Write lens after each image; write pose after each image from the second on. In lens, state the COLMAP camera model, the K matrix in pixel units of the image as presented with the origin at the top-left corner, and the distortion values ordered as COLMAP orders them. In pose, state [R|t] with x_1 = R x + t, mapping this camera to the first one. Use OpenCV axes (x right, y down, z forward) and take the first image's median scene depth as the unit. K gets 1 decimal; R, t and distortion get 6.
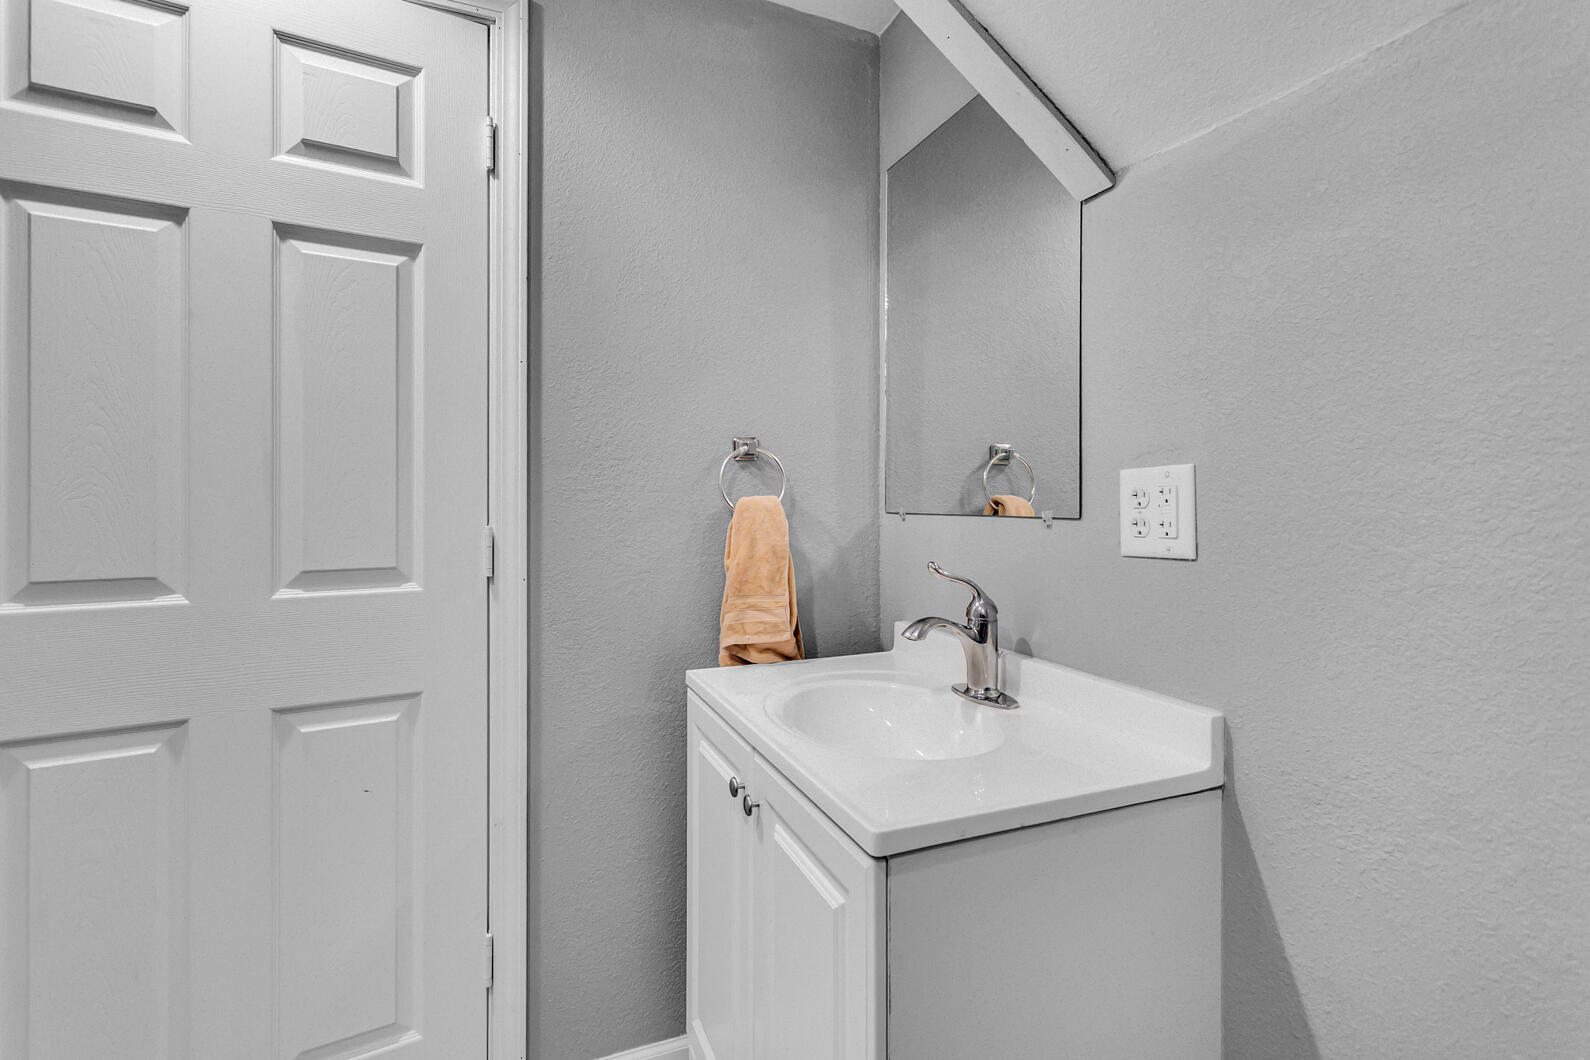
lens RADIAL K [[775.2, 0, 796.5], [0, 775.2, 507.1], [0, 0, 1]] dist [0.000062, 0.000207]
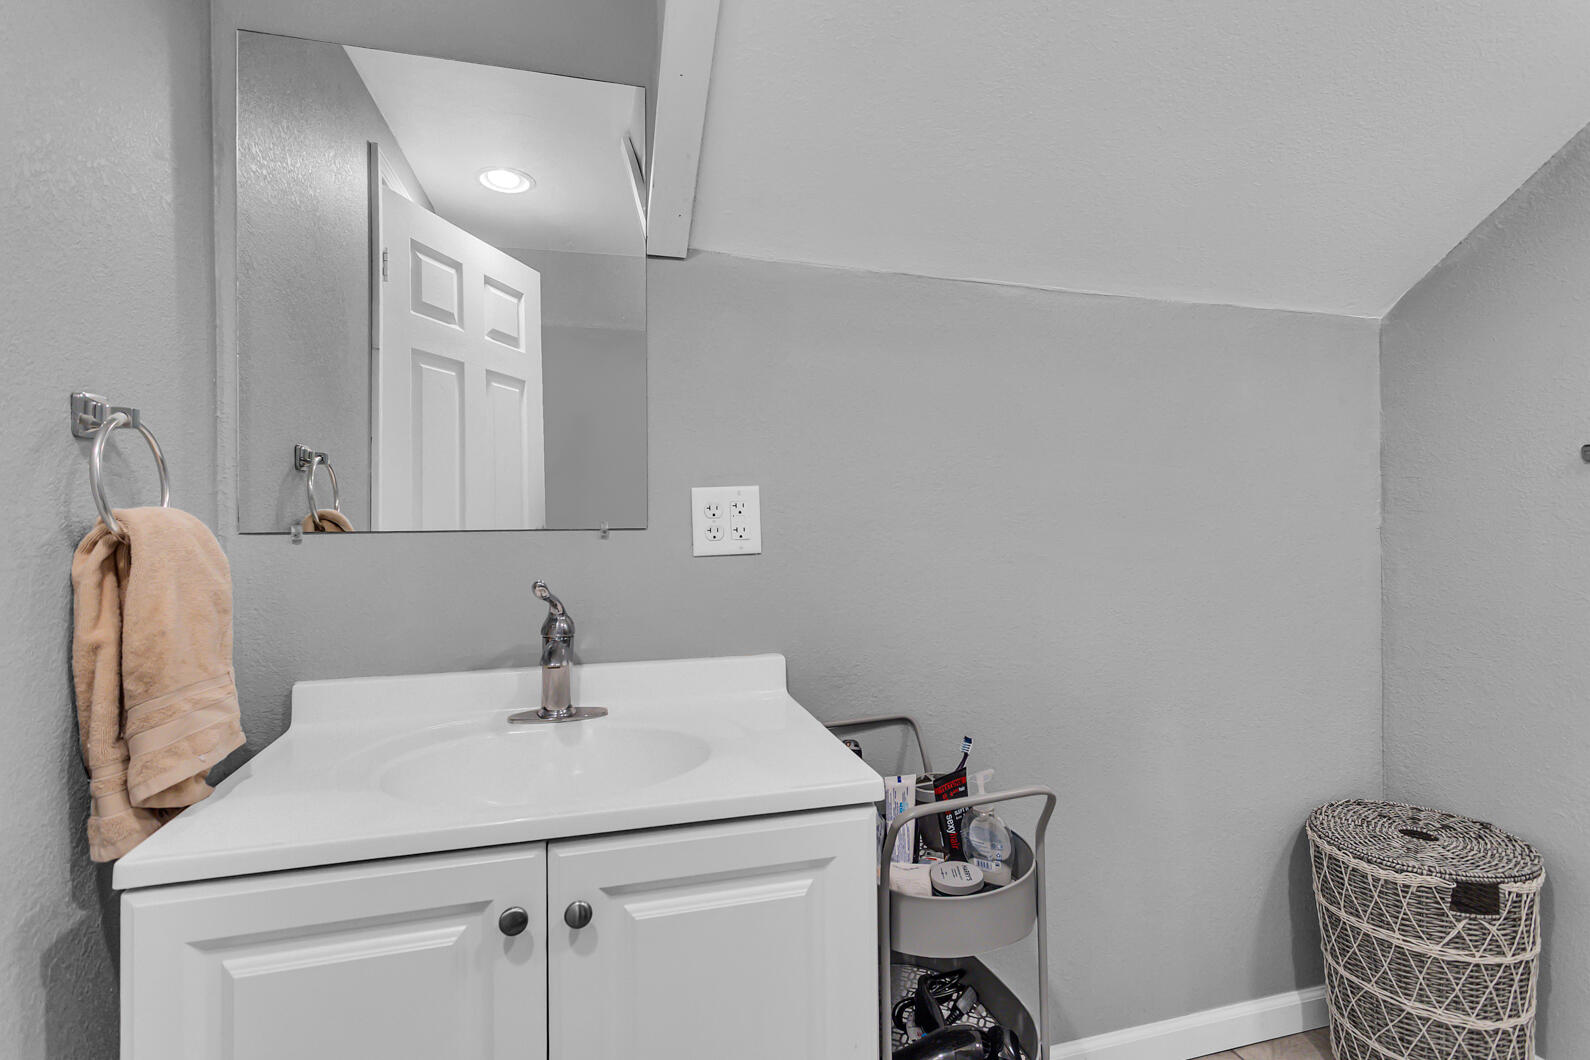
lens RADIAL K [[775.2, 0, 796.5], [0, 775.2, 507.1], [0, 0, 1]] dist [0.000062, 0.000207]
pose [[0.107169, 0.002638, 0.994237, -0.811408], [0.013686, 0.999898, -0.004128, -0.009456], [-0.994147, 0.014050, 0.107122, 0.710375]]
